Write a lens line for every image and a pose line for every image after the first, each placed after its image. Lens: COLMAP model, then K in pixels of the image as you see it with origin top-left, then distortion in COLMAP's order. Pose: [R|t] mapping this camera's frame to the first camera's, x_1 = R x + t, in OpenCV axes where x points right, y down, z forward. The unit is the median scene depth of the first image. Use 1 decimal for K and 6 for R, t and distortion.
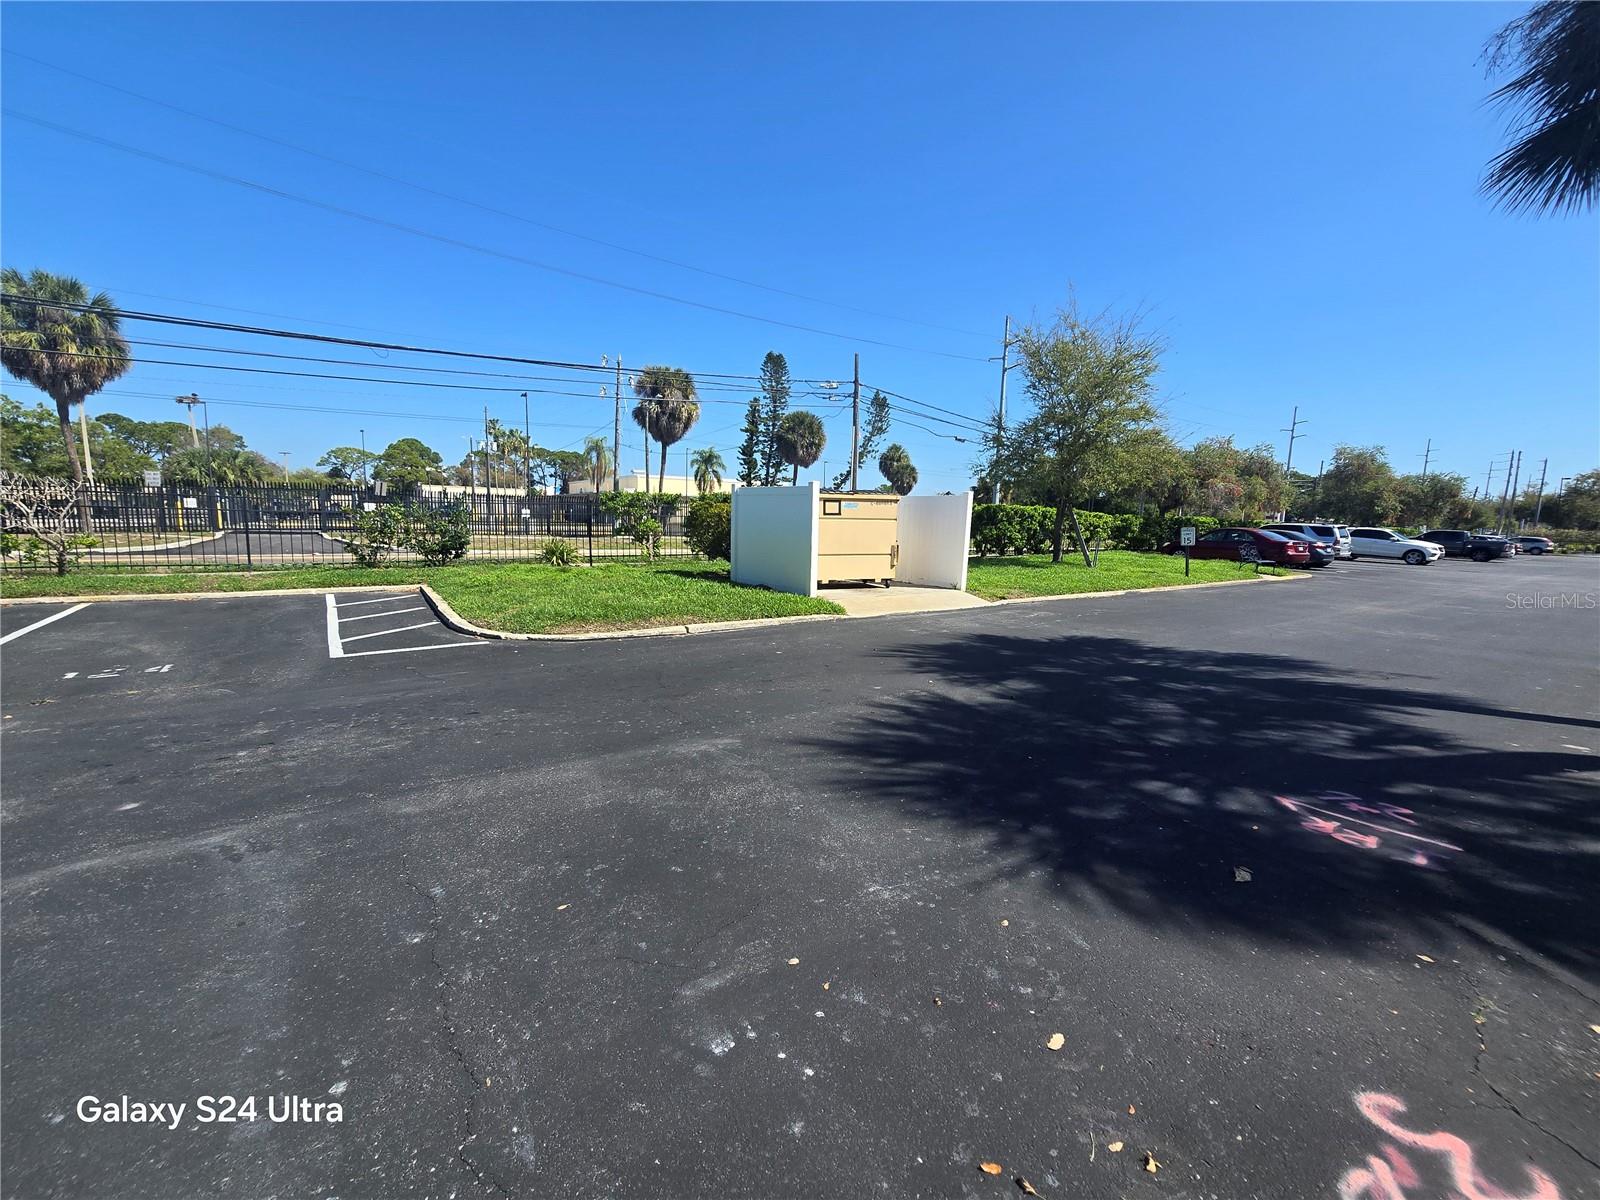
lens RADIAL K [[660.8, 0, 795.5], [0, 660.8, 597.4], [0, 0, 1]] dist [-0.010018, 0.004277]
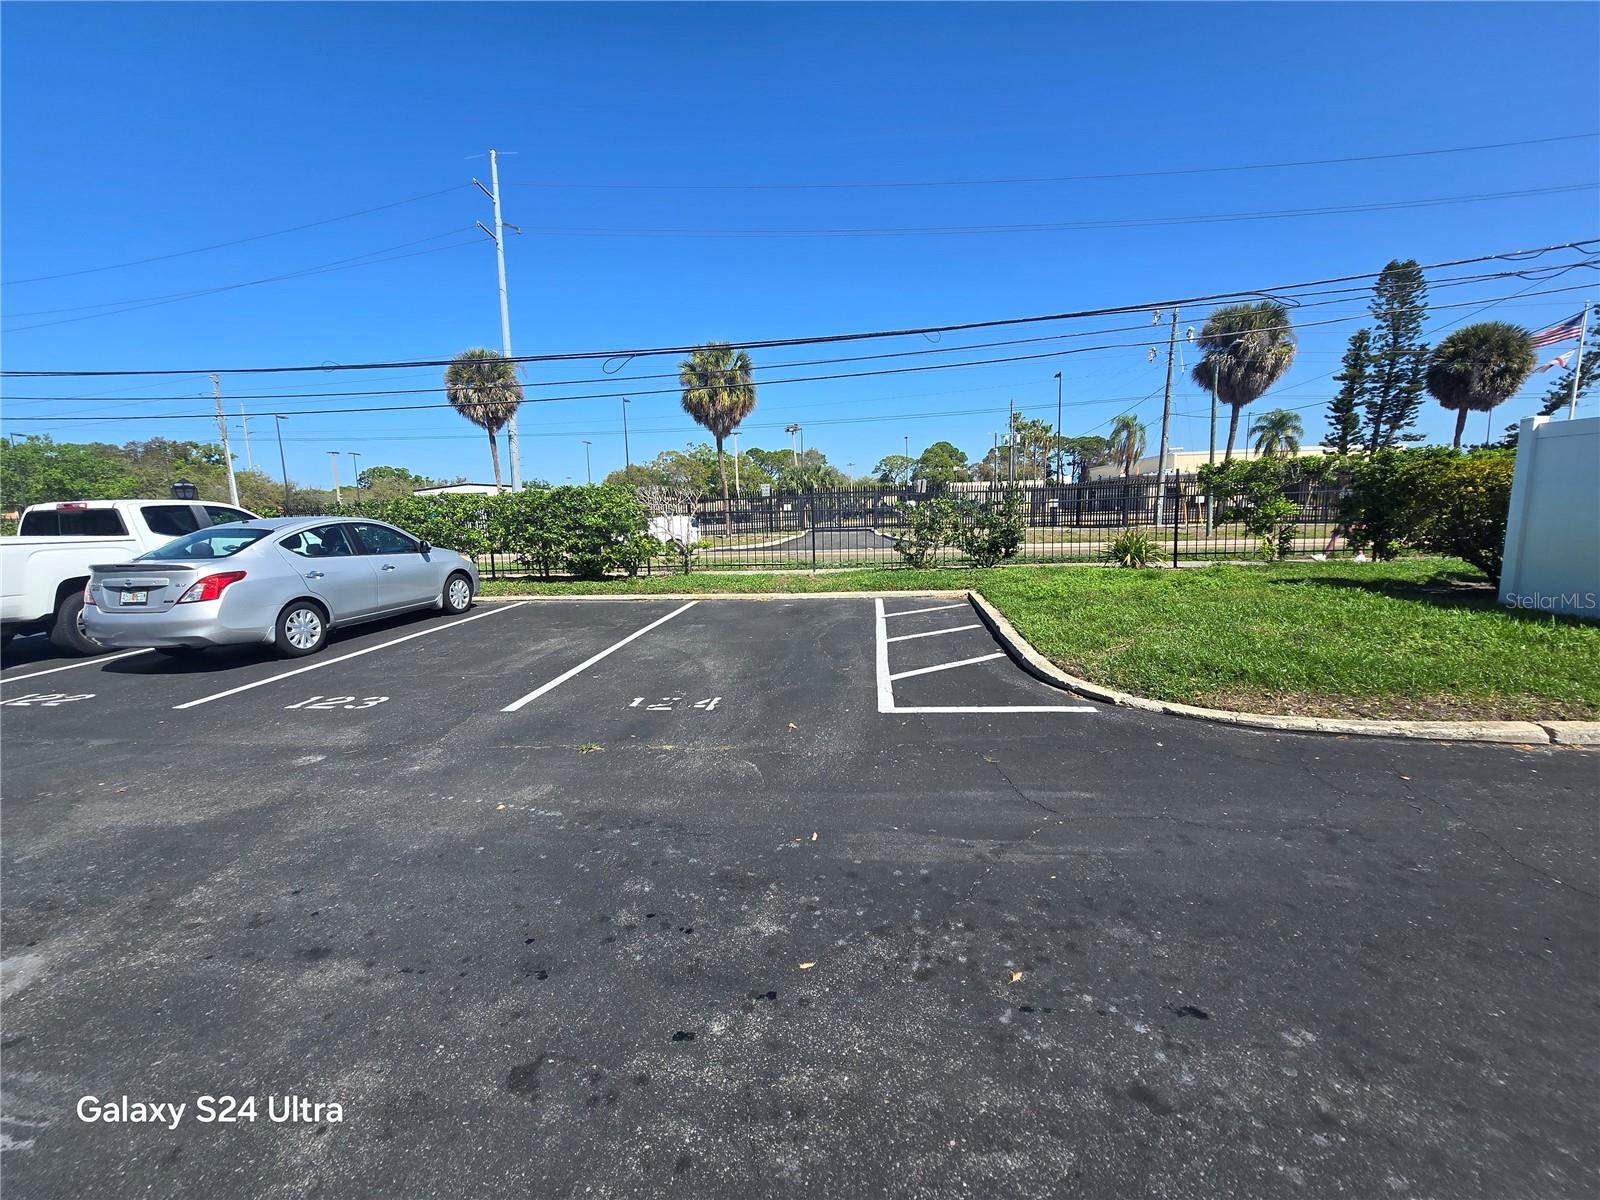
lens RADIAL K [[660.8, 0, 799.7], [0, 660.8, 600.9], [0, 0, 1]] dist [-0.010018, 0.004277]
pose [[0.743483, 0.046019, -0.667170, -0.071185], [-0.033001, 0.998939, 0.032127, -0.010919], [0.667940, -0.001868, 0.744213, 0.097984]]
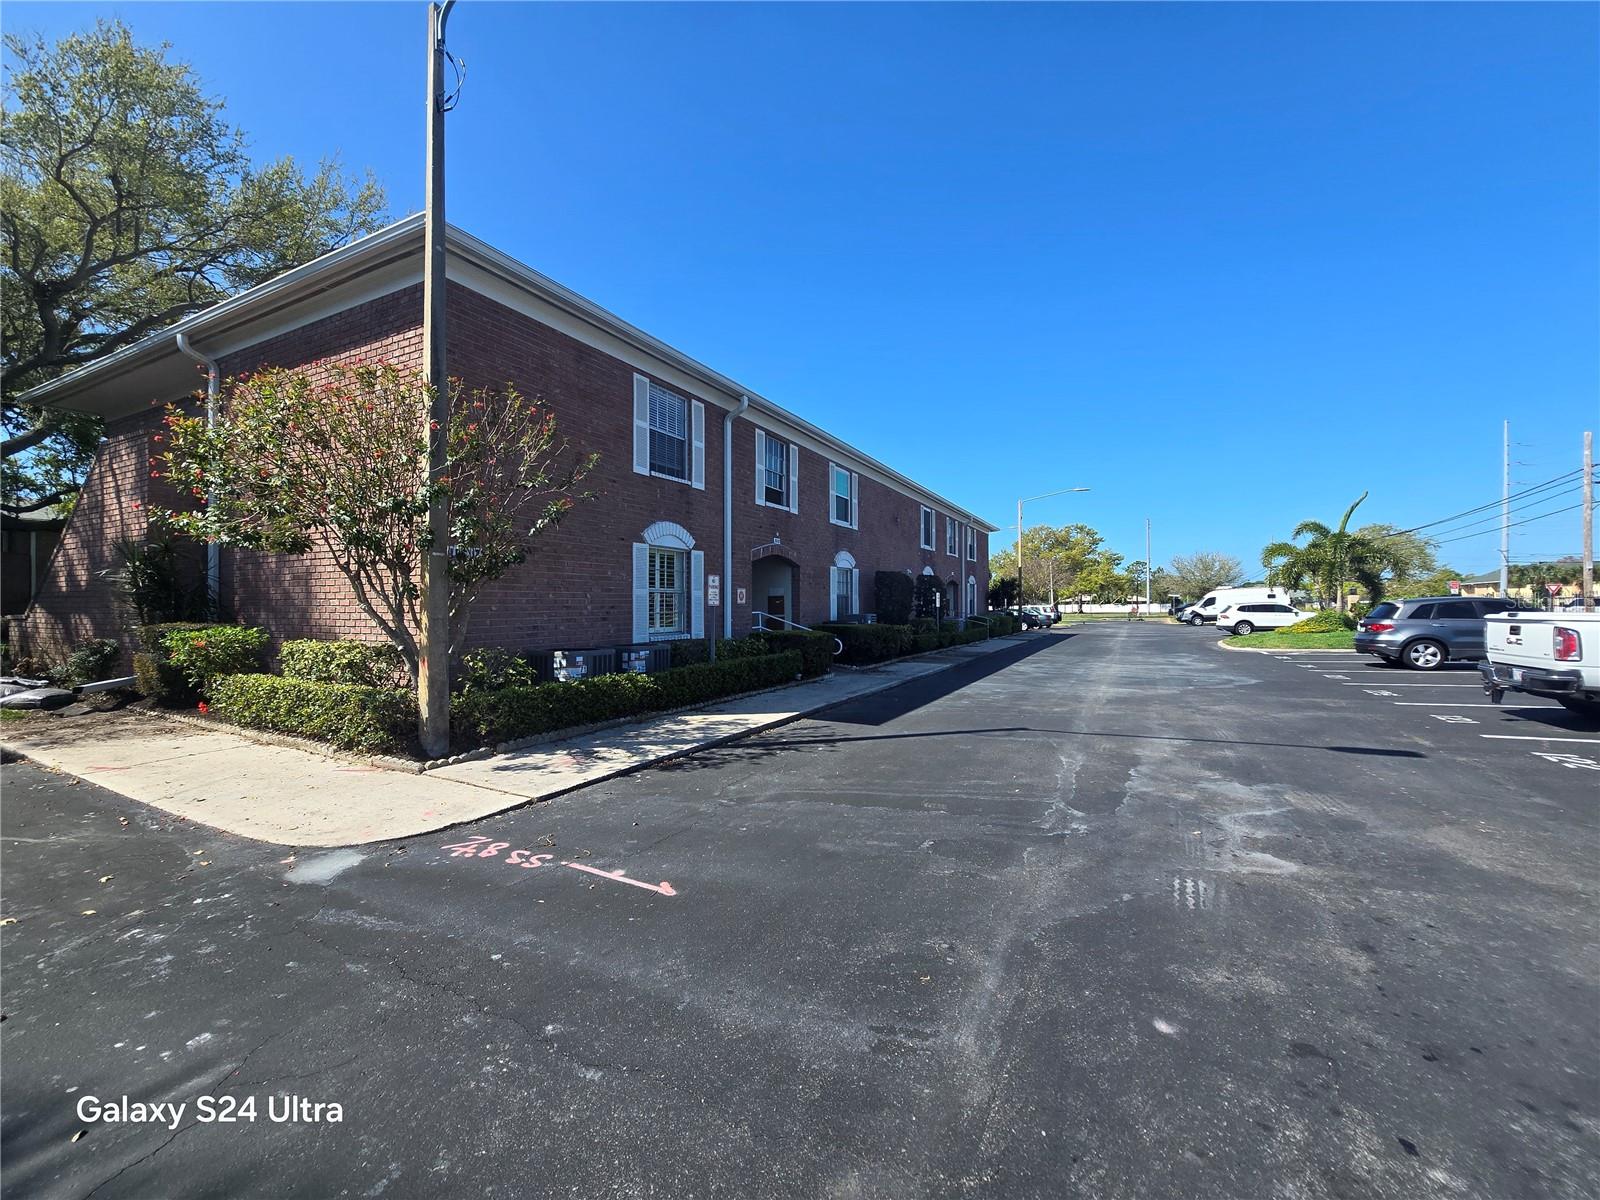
lens RADIAL K [[660.8, 0, 799.6], [0, 660.8, 603.8], [0, 0, 1]] dist [-0.010018, 0.004277]
pose [[-0.884087, -0.018391, -0.466960, -0.033442], [-0.069760, 0.993223, 0.092956, -0.022895], [0.462086, 0.114757, -0.879379, 0.161755]]
